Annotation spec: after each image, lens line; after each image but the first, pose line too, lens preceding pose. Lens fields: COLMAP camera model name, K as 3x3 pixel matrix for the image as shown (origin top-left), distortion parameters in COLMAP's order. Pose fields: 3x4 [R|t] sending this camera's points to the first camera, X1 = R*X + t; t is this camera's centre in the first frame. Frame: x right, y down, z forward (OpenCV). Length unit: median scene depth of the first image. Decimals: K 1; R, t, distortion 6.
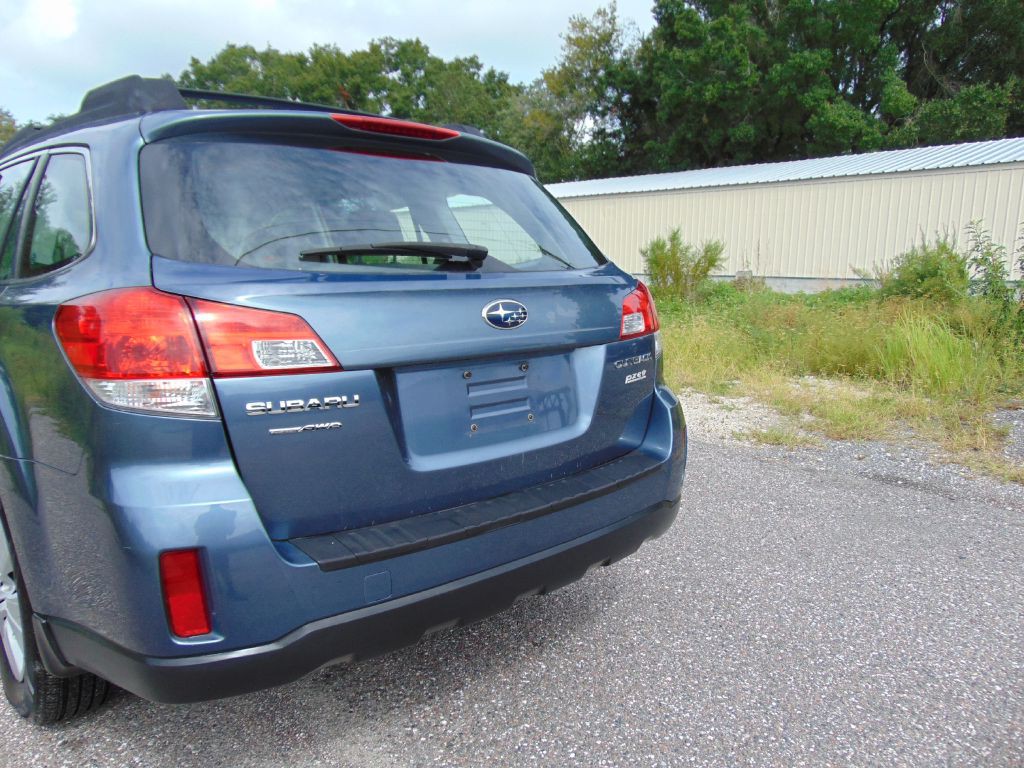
lens RADIAL K [[756.9, 0, 512.0], [0, 756.9, 384.5], [0, 0, 1]] dist [-0.015552, 0.033050]
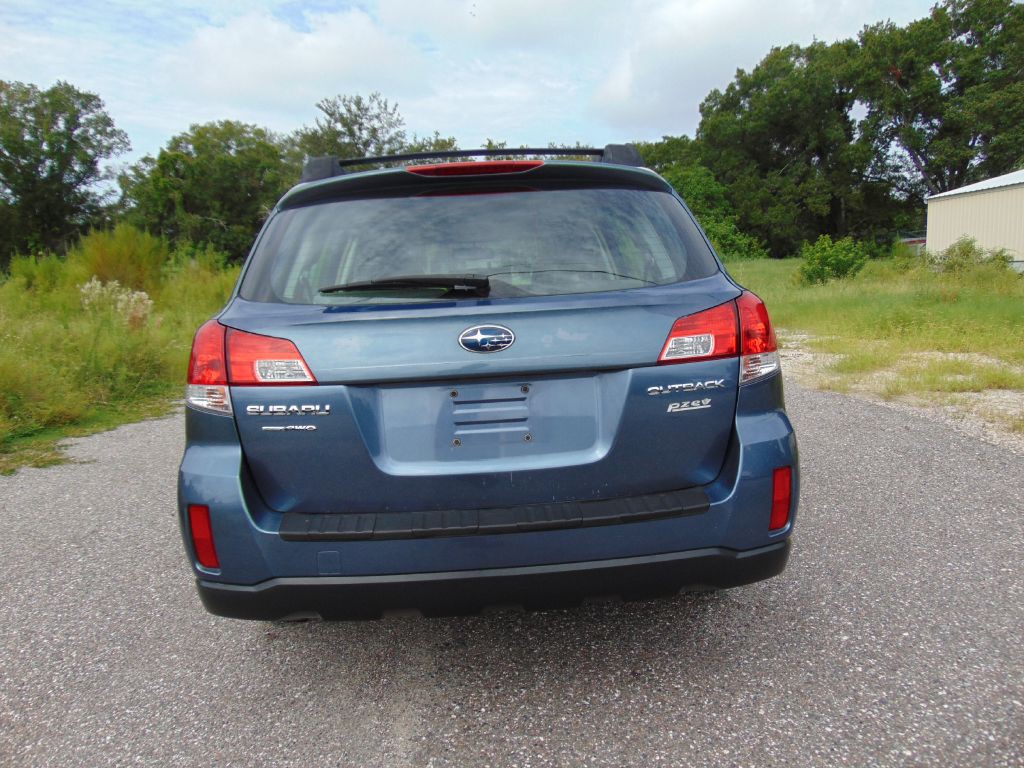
lens RADIAL K [[756.9, 0, 516.5], [0, 756.9, 389.2], [0, 0, 1]] dist [-0.015552, 0.033050]
pose [[0.773411, 0.054510, -0.631557, 0.612180], [-0.050745, 0.998422, 0.024031, -0.043586], [0.631870, 0.013463, 0.774957, 0.179181]]
